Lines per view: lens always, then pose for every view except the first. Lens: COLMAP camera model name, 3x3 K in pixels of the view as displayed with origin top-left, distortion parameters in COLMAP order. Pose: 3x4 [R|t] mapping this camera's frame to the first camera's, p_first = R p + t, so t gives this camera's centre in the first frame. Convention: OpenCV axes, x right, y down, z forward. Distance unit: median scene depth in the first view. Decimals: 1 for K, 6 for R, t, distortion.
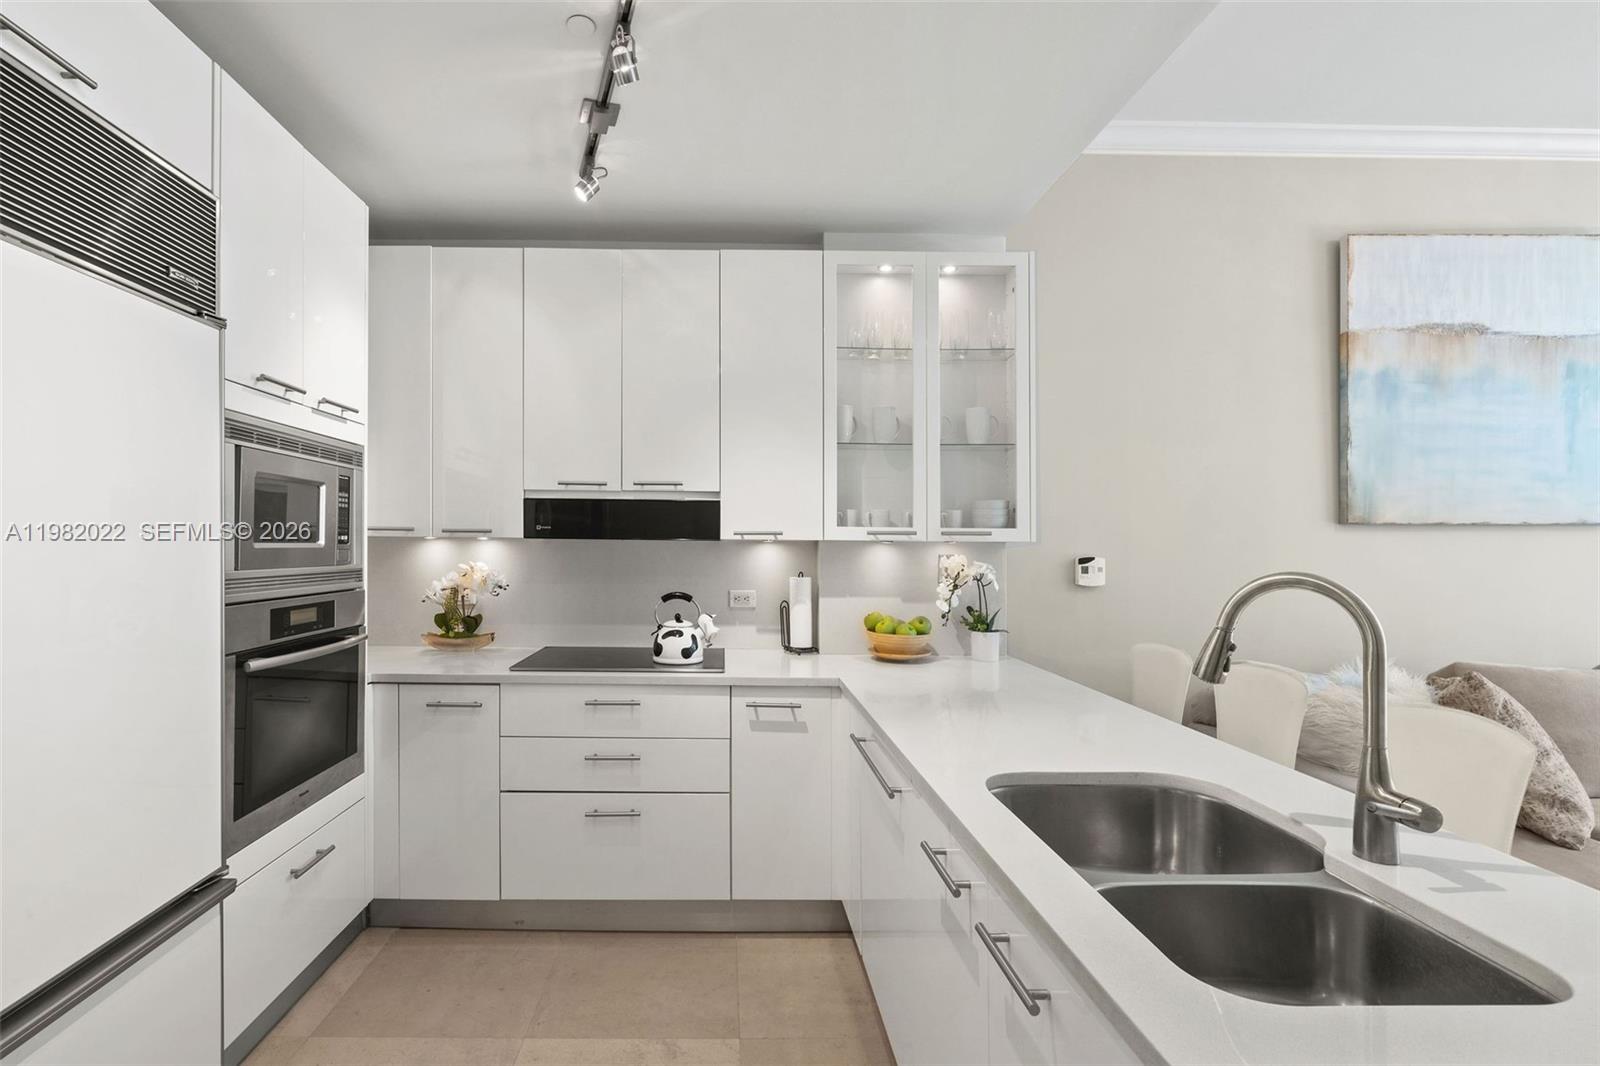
lens RADIAL K [[729.2, 0, 757.5], [0, 729.2, 541.3], [0, 0, 1]] dist [-0.005521, -0.001260]
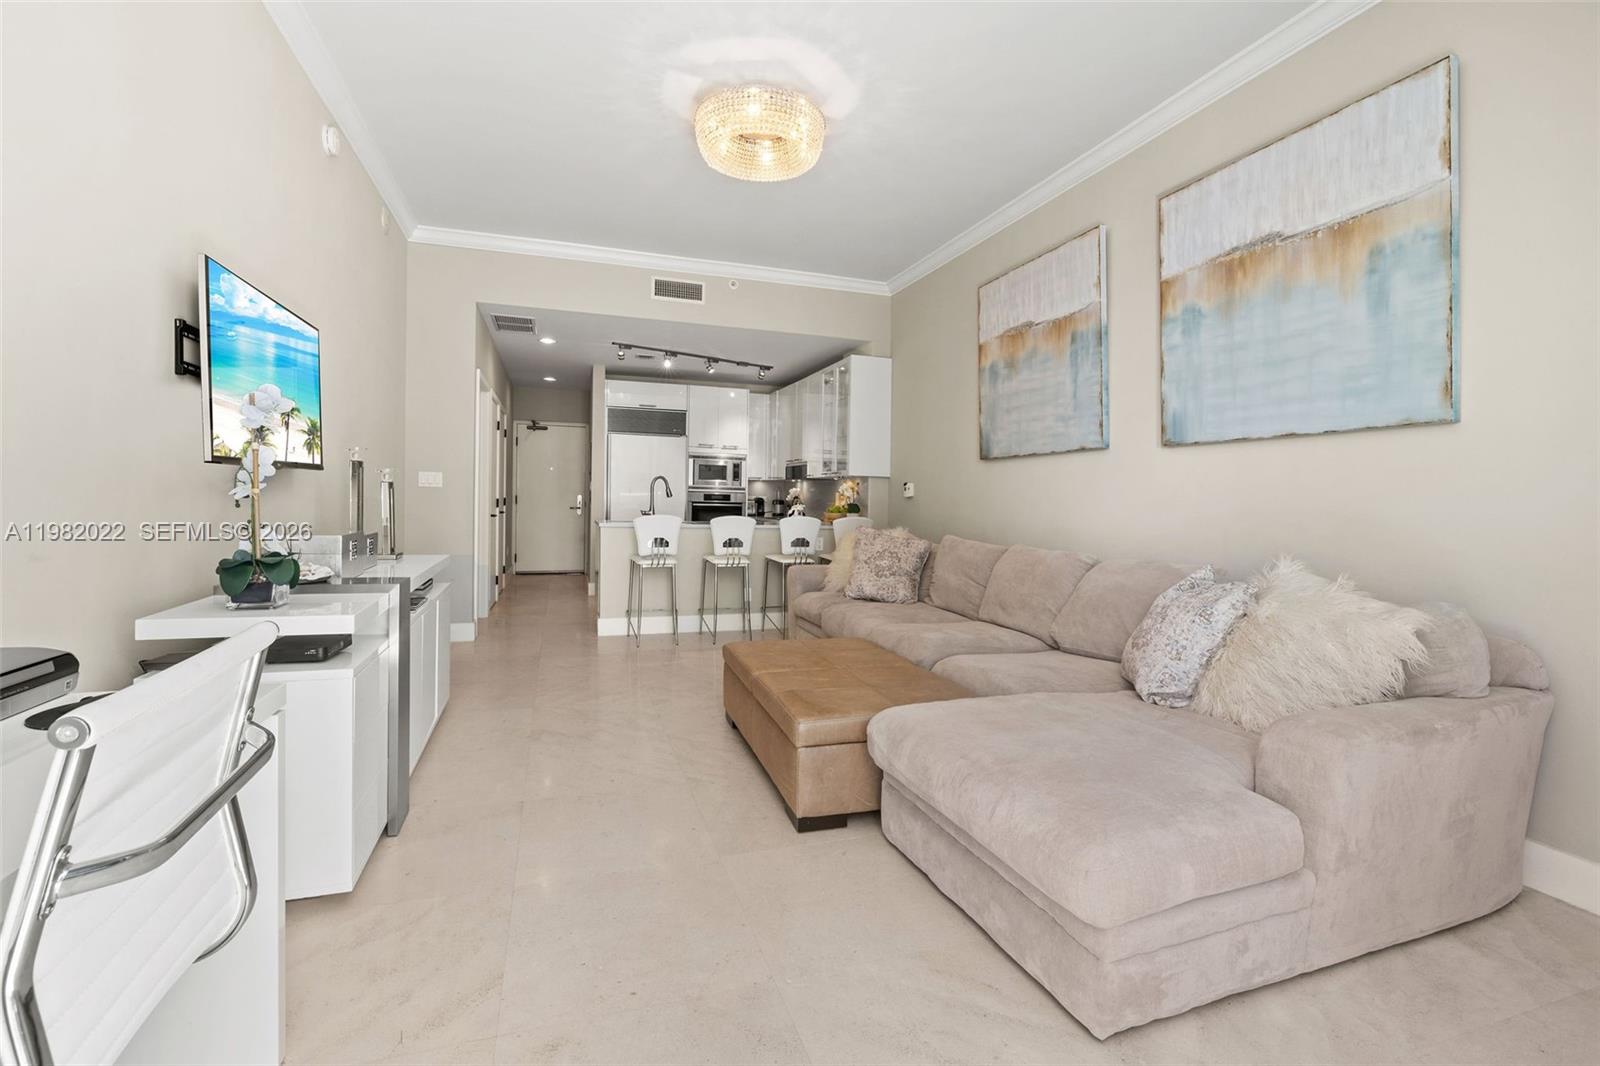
lens RADIAL K [[729.2, 0, 807.9], [0, 729.2, 512.5], [0, 0, 1]] dist [-0.005521, -0.001260]
pose [[0.321521, 0.015618, -0.946774, 2.641121], [-0.016188, 0.999809, 0.010996, 0.099946], [0.946764, 0.011791, 0.321712, 0.099143]]
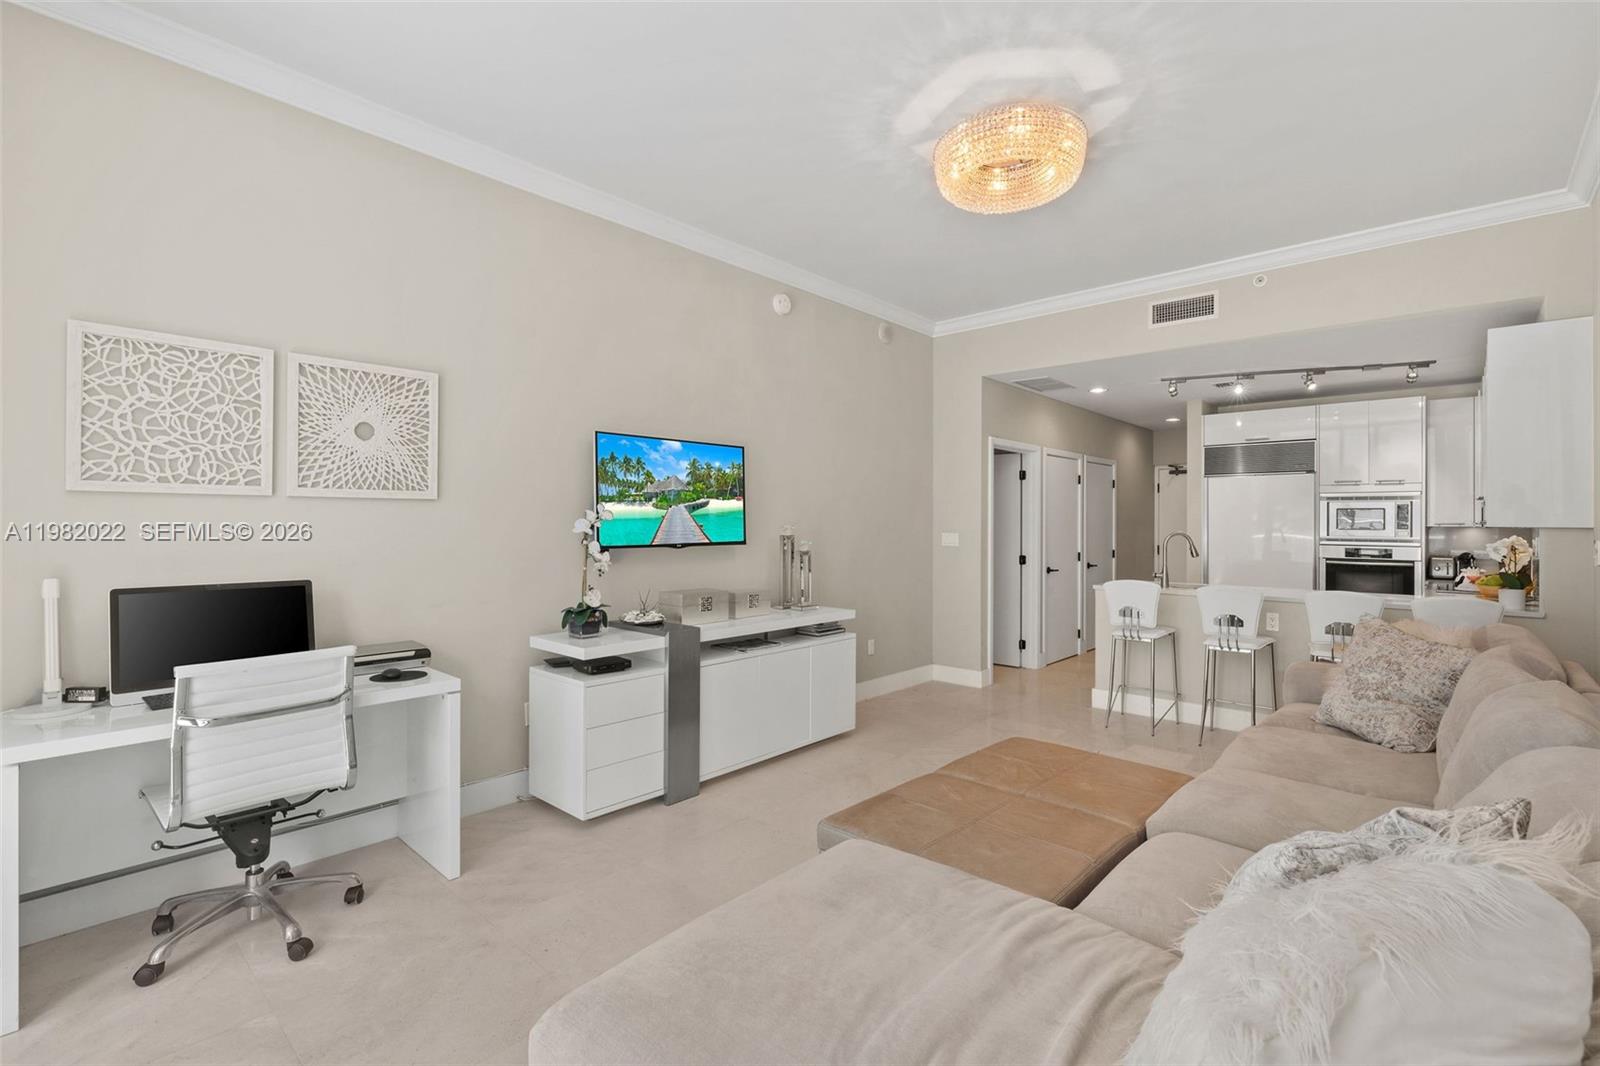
lens RADIAL K [[729.2, 0, 787.2], [0, 729.2, 518.3], [0, 0, 1]] dist [-0.005521, -0.001260]
pose [[-0.683994, -0.017154, -0.729286, 2.462953], [-0.009333, 0.999847, -0.014764, 0.019580], [0.729428, -0.003292, -0.684050, 0.967696]]
